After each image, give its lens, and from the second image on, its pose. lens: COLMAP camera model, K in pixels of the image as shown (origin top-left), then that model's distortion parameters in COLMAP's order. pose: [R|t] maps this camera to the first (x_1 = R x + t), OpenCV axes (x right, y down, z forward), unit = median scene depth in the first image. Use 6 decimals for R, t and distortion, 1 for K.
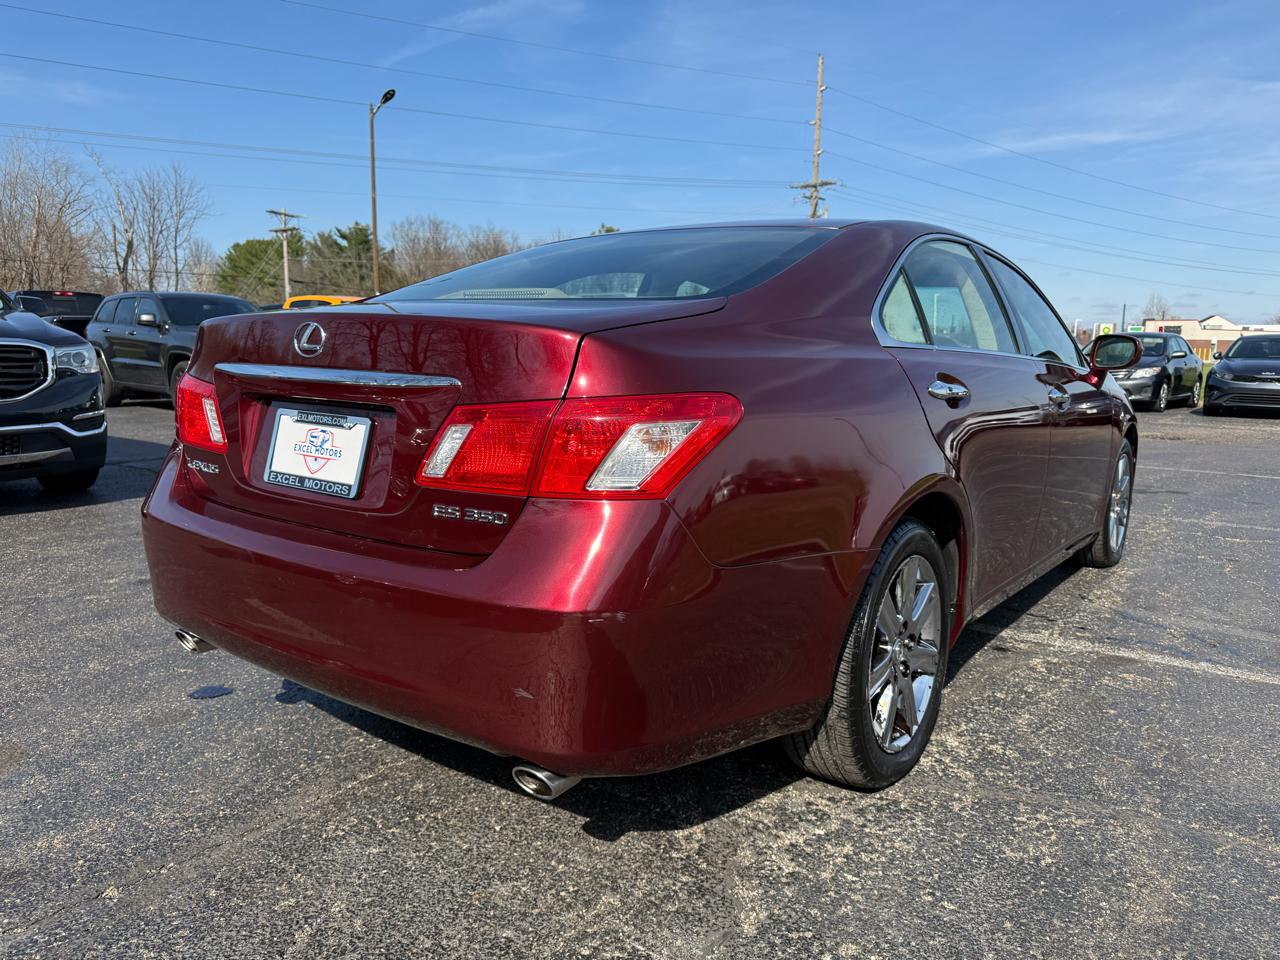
lens RADIAL K [[909.4, 0, 636.3], [0, 909.4, 482.6], [0, 0, 1]] dist [0.038639, -0.047303]
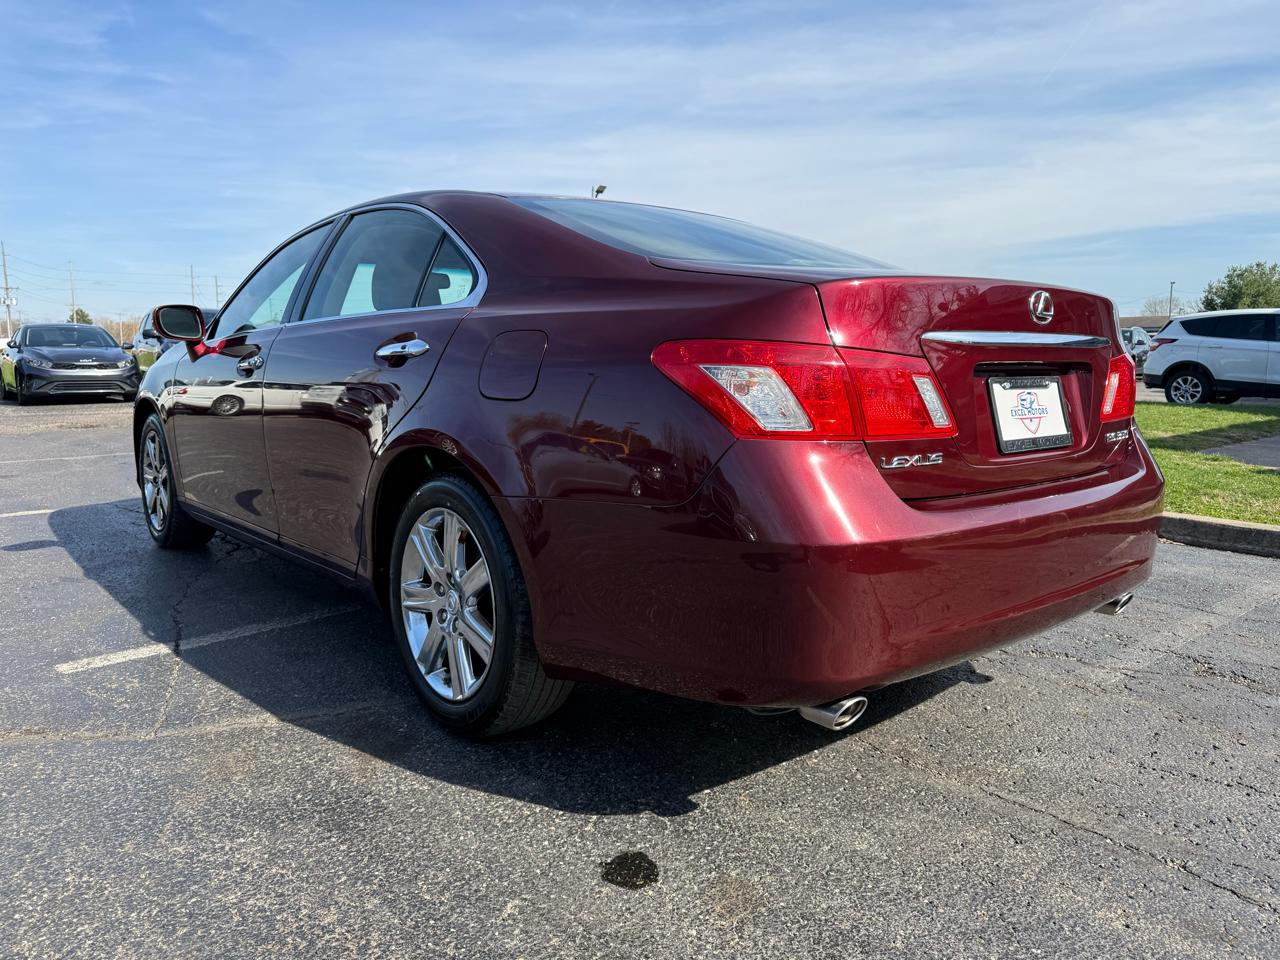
lens RADIAL K [[909.4, 0, 636.3], [0, 909.4, 482.6], [0, 0, 1]] dist [0.038639, -0.047303]
pose [[0.204793, -0.153055, 0.966765, -1.296623], [0.144453, 0.981609, 0.124805, -0.133946], [-0.968087, 0.114093, 0.223136, 1.056304]]
